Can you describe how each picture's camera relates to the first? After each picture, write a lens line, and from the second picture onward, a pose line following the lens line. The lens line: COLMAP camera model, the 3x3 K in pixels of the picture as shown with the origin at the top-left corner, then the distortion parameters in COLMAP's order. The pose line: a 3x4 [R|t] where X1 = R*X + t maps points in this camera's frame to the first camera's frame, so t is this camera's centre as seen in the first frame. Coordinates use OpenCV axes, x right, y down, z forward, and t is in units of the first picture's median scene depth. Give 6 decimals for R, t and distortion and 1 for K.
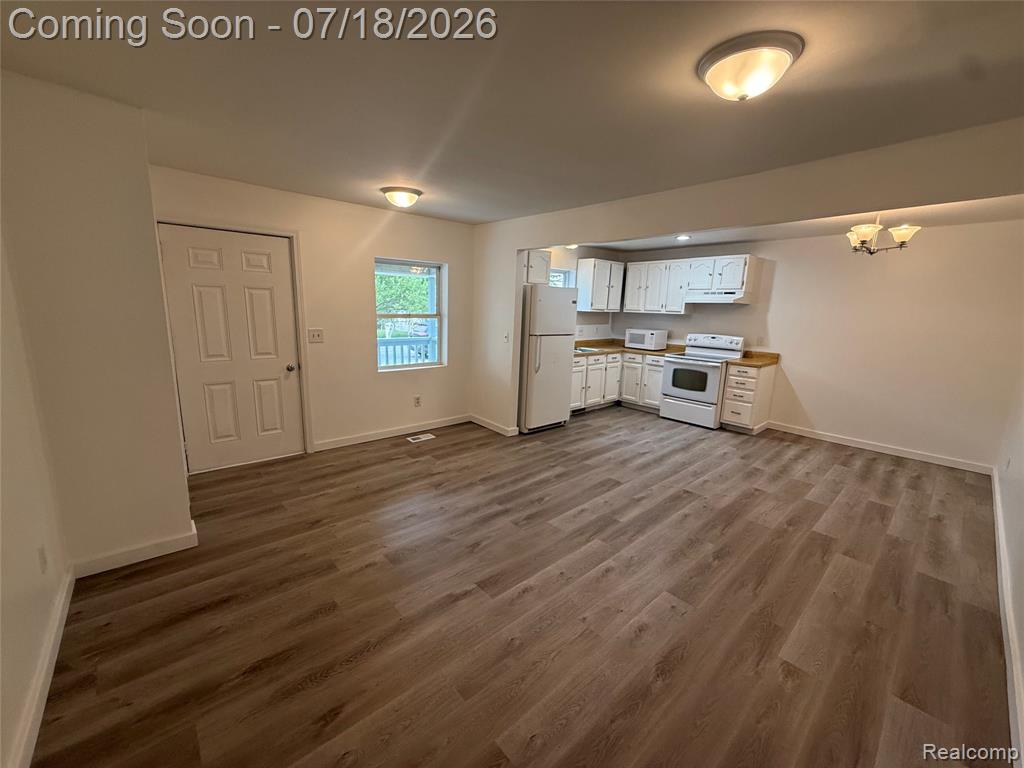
lens RADIAL K [[408.8, 0, 509.7], [0, 408.8, 382.7], [0, 0, 1]] dist [-0.001637, -0.000218]
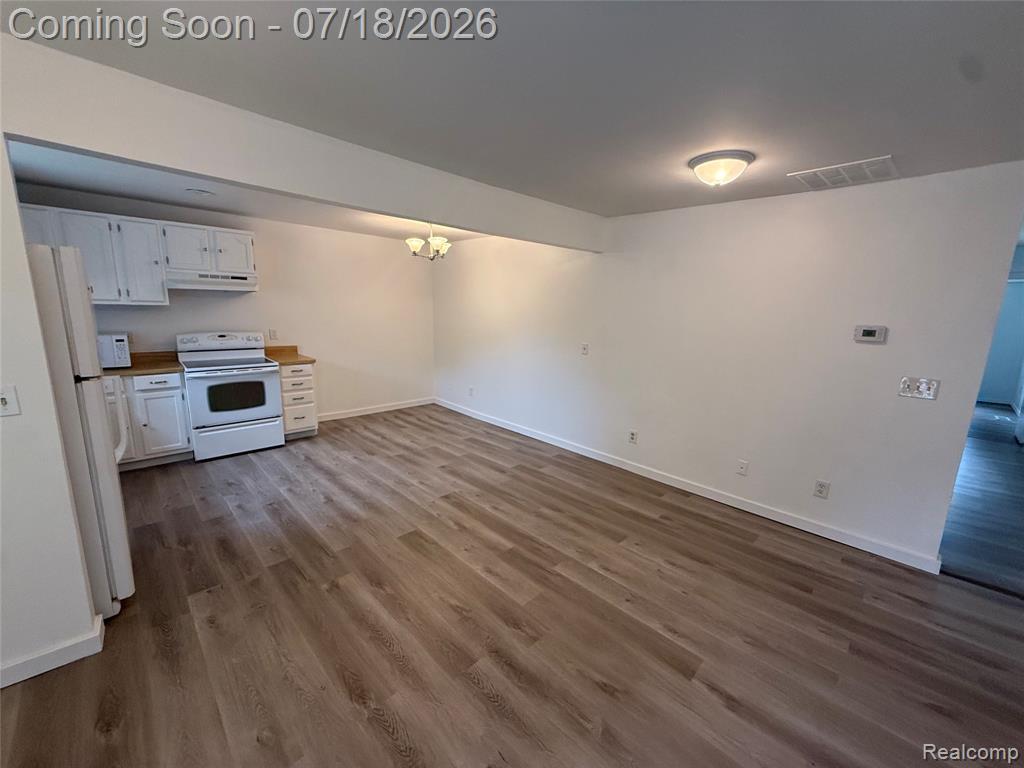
lens RADIAL K [[408.8, 0, 509.7], [0, 408.8, 382.7], [0, 0, 1]] dist [-0.001637, -0.000218]
pose [[-0.040417, -0.213436, 0.976121, -0.407424], [0.151928, 0.964247, 0.217131, -0.160912], [-0.987565, 0.157076, -0.006544, 0.720508]]
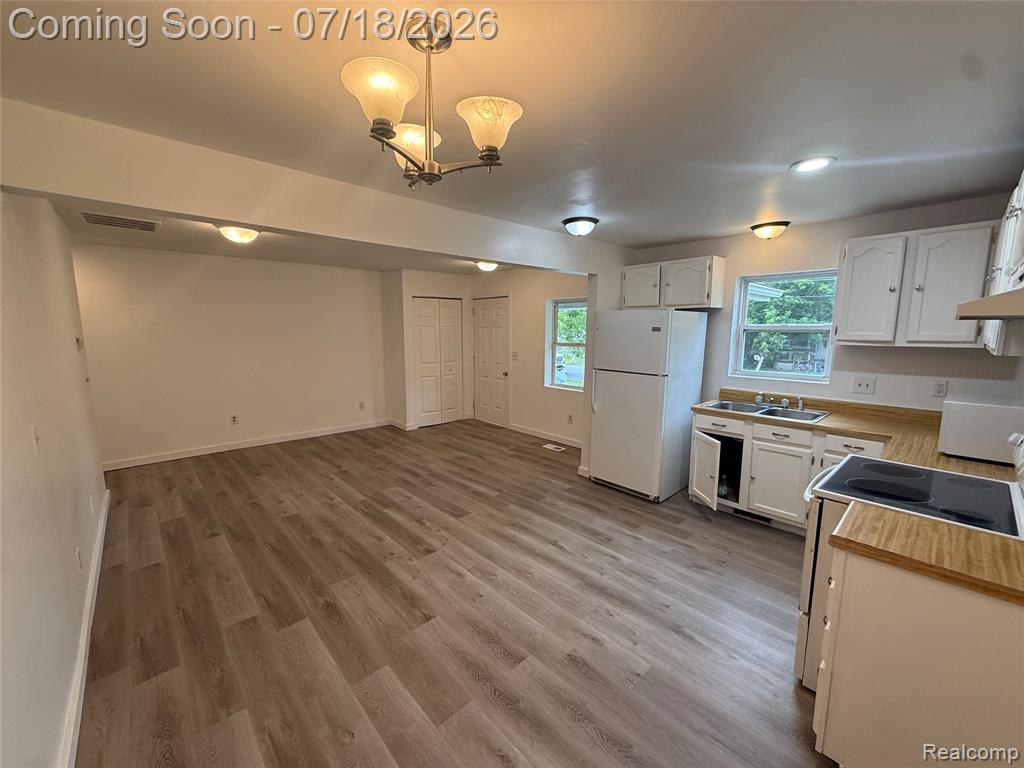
lens RADIAL K [[408.8, 0, 509.7], [0, 408.8, 382.7], [0, 0, 1]] dist [-0.001637, -0.000218]
pose [[0.016566, 0.104752, -0.994360, 1.096392], [-0.184608, 0.977719, 0.099924, -0.166197], [0.982673, 0.181911, 0.035535, 0.946473]]
